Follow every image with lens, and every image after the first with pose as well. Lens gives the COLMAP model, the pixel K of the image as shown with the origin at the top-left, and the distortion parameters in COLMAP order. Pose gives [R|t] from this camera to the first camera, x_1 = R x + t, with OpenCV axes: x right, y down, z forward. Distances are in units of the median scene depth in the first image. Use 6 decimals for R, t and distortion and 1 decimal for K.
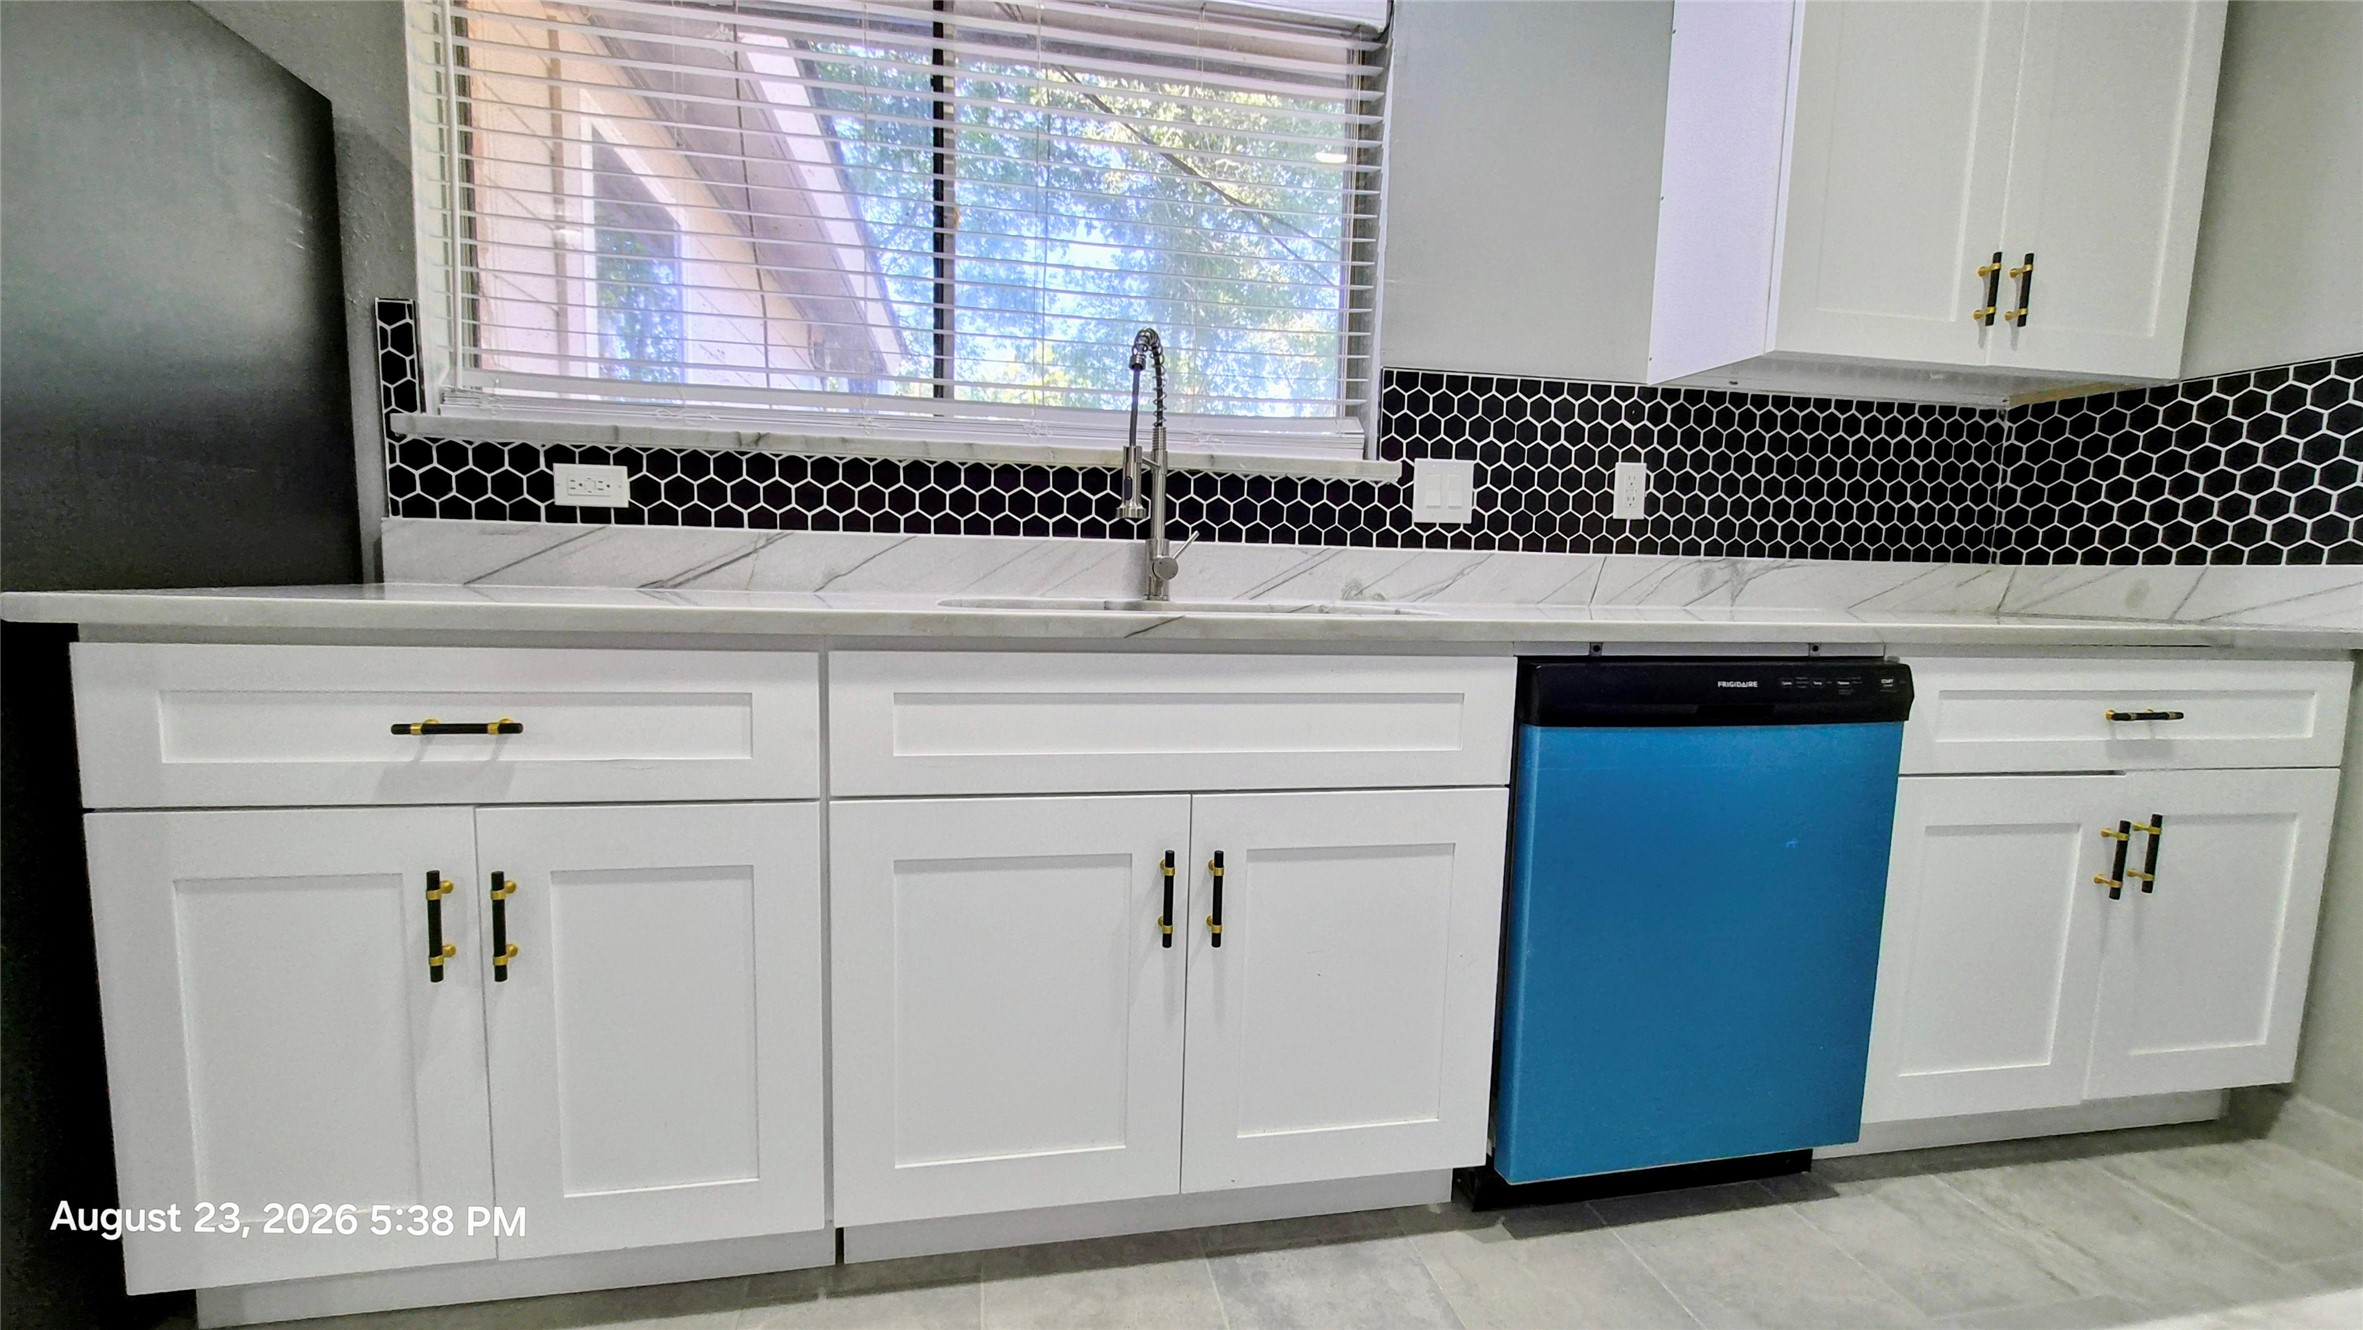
lens RADIAL K [[938.6, 0, 1177.7], [0, 938.6, 681.2], [0, 0, 1]] dist [-0.002210, -0.000353]
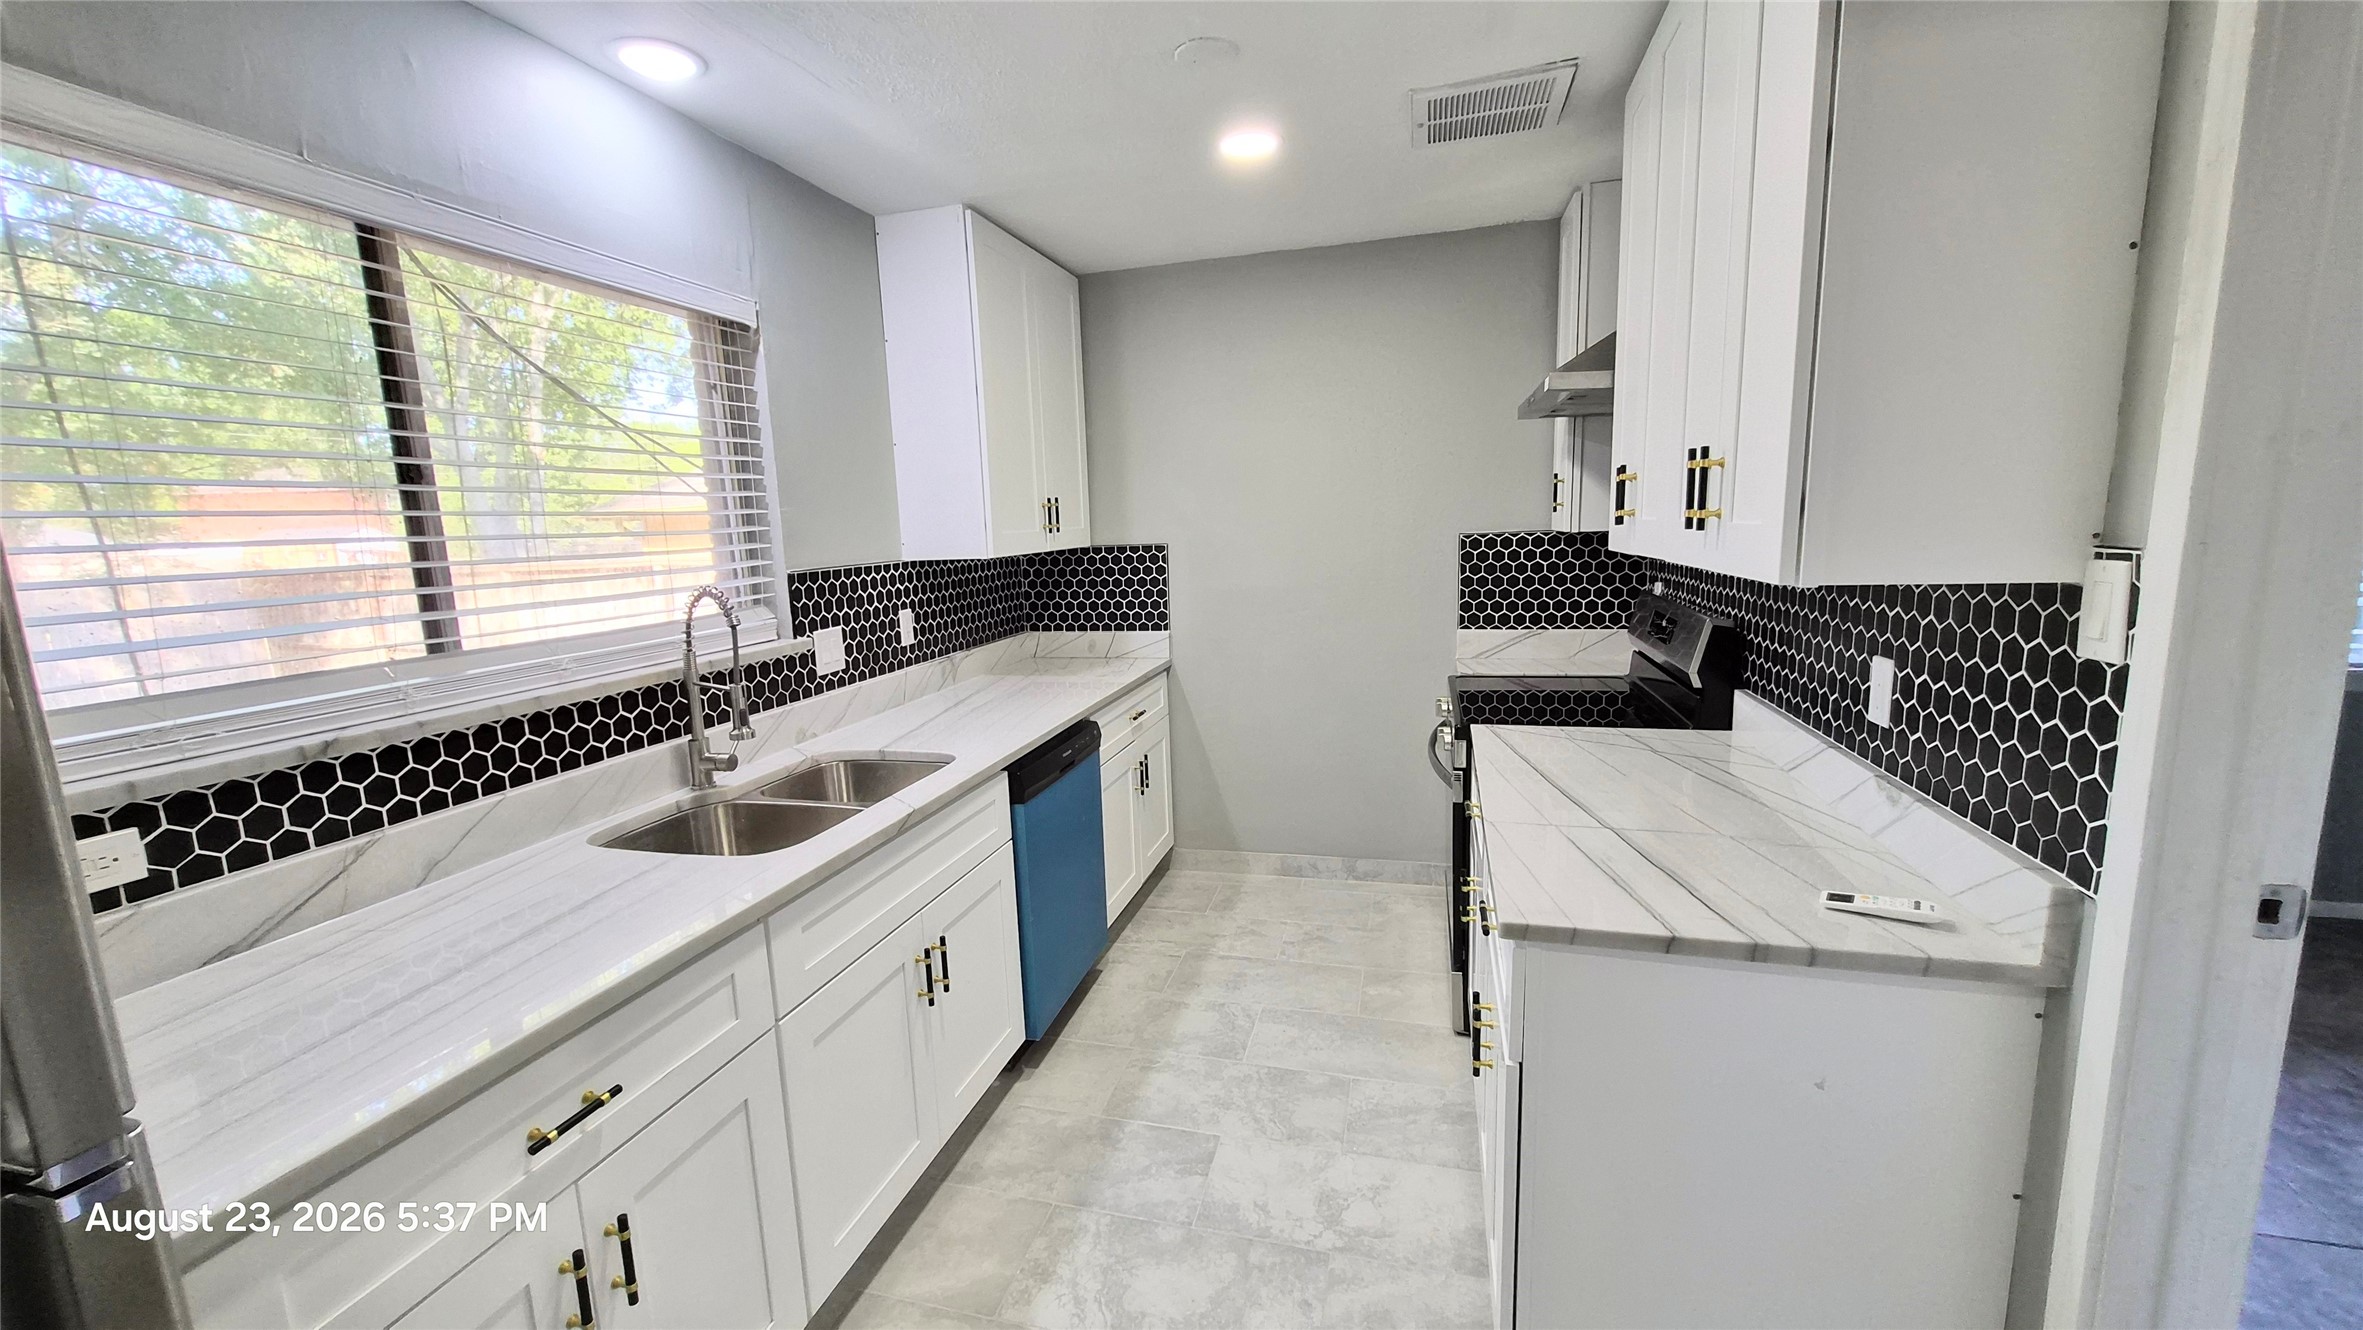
lens RADIAL K [[938.6, 0, 1158.1], [0, 938.6, 681.2], [0, 0, 1]] dist [-0.002210, -0.000353]
pose [[0.436520, -0.194058, 0.878517, -0.814426], [0.145909, 0.978804, 0.143712, -0.311783], [-0.887784, 0.065451, 0.455582, -0.090524]]
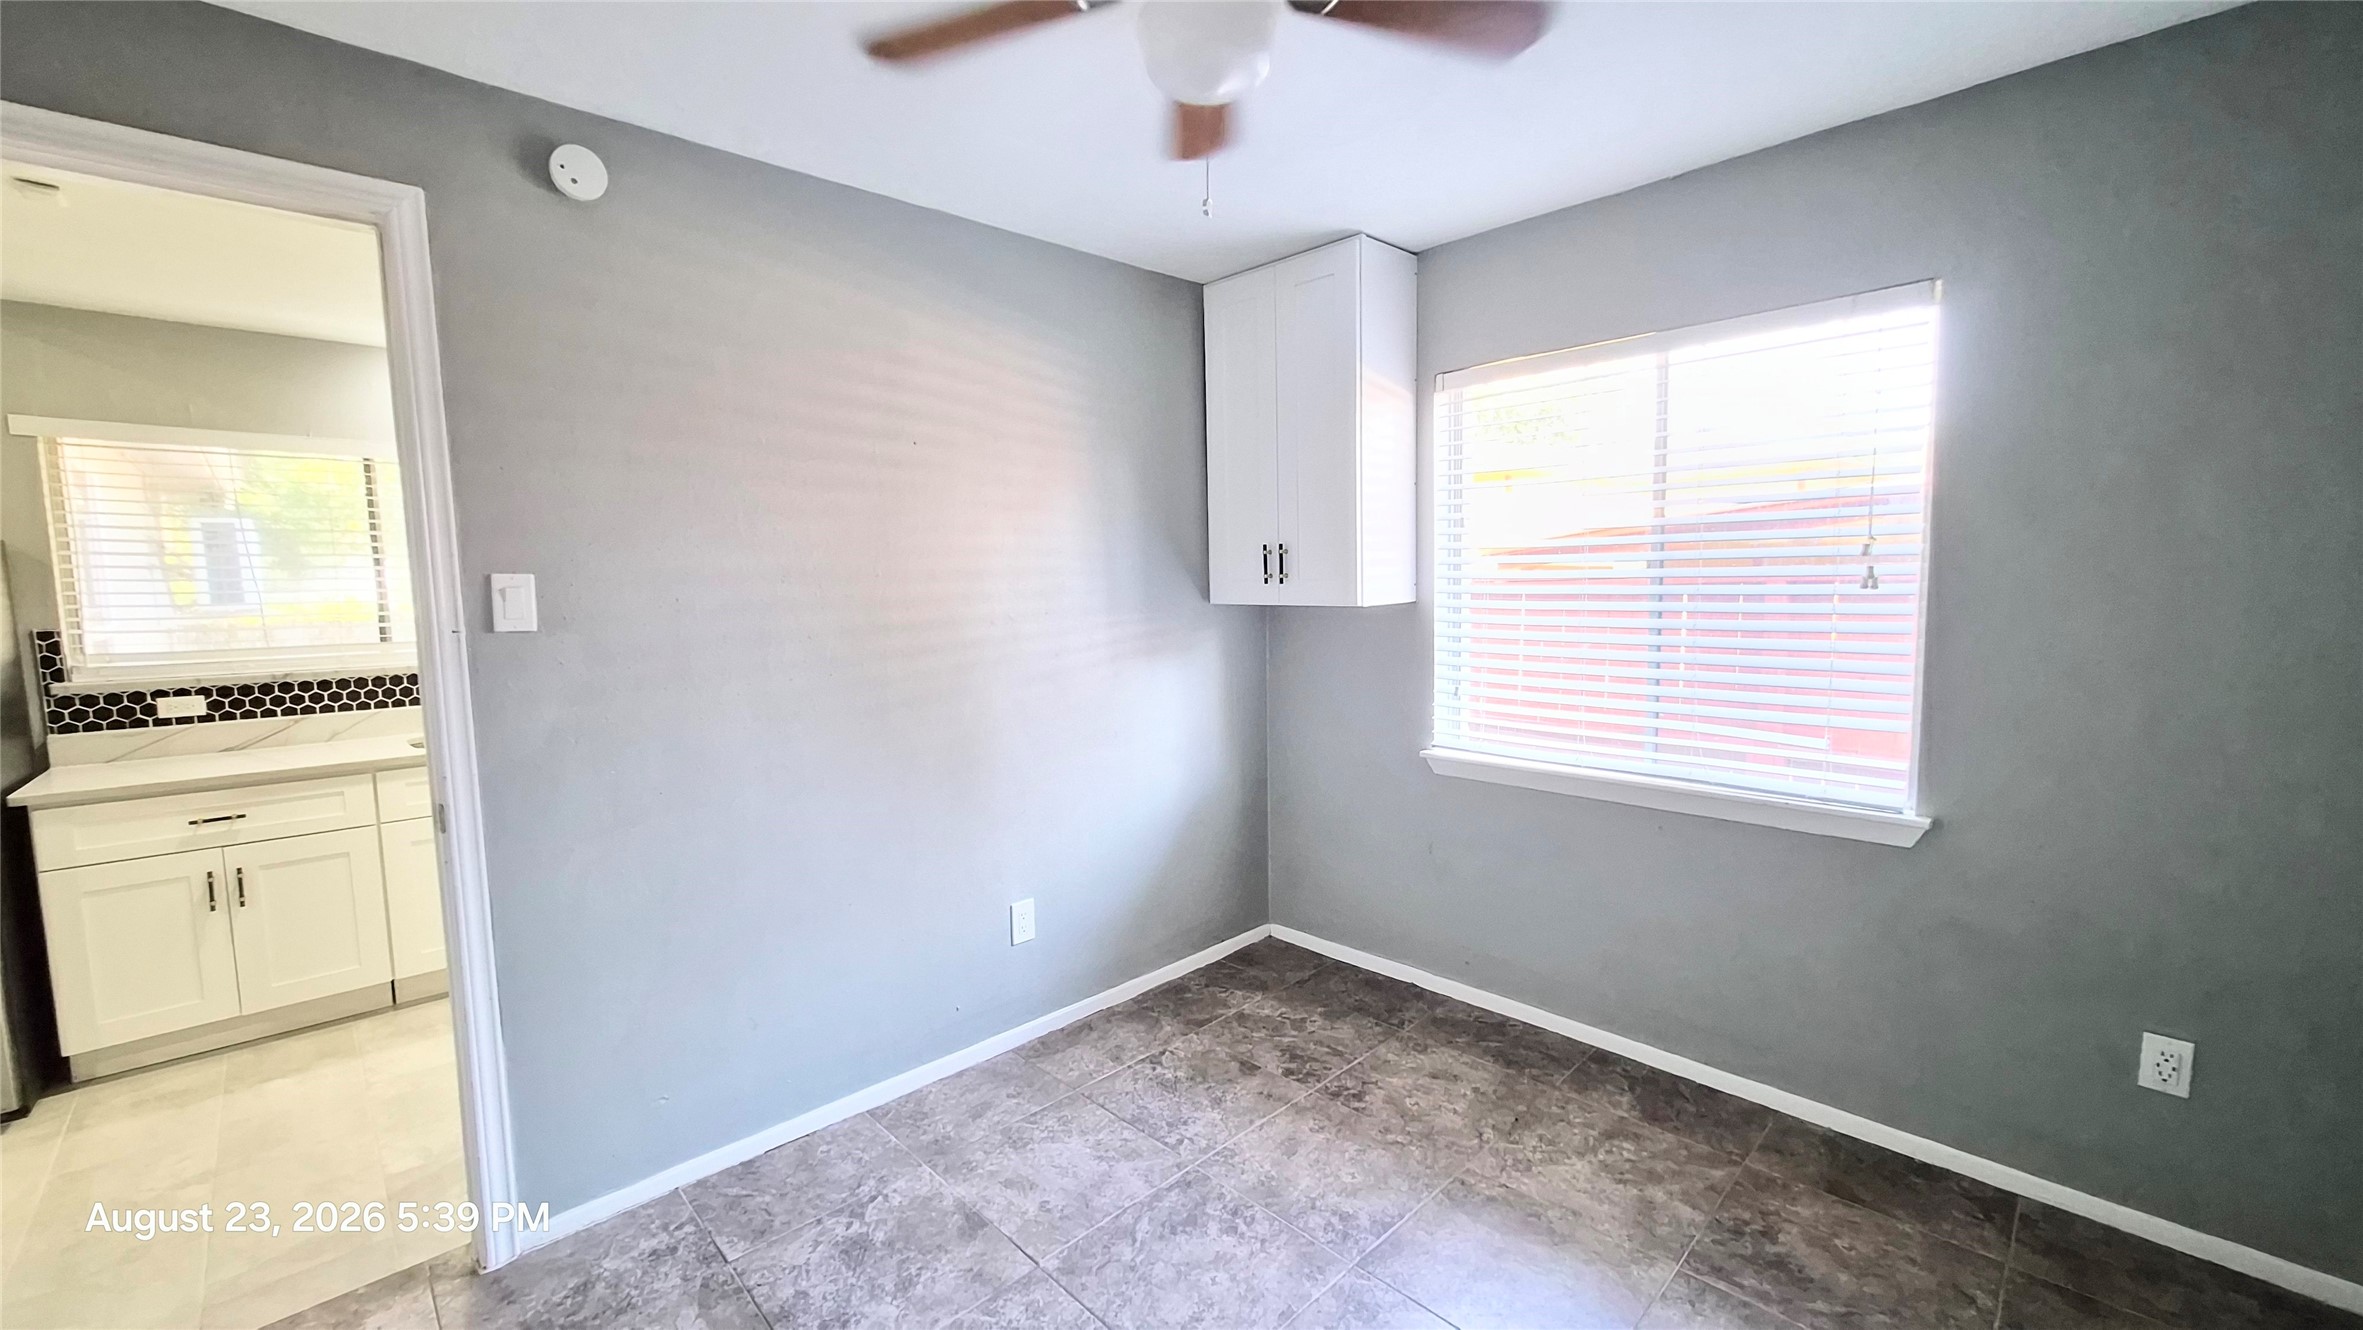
lens RADIAL K [[938.6, 0, 1190.1], [0, 938.6, 667.0], [0, 0, 1]] dist [-0.002210, -0.000353]
pose [[0.840802, -0.090884, 0.533659, 0.147793], [0.099045, 0.994993, 0.013400, -0.095248], [-0.532204, 0.041589, 0.845594, -1.825701]]
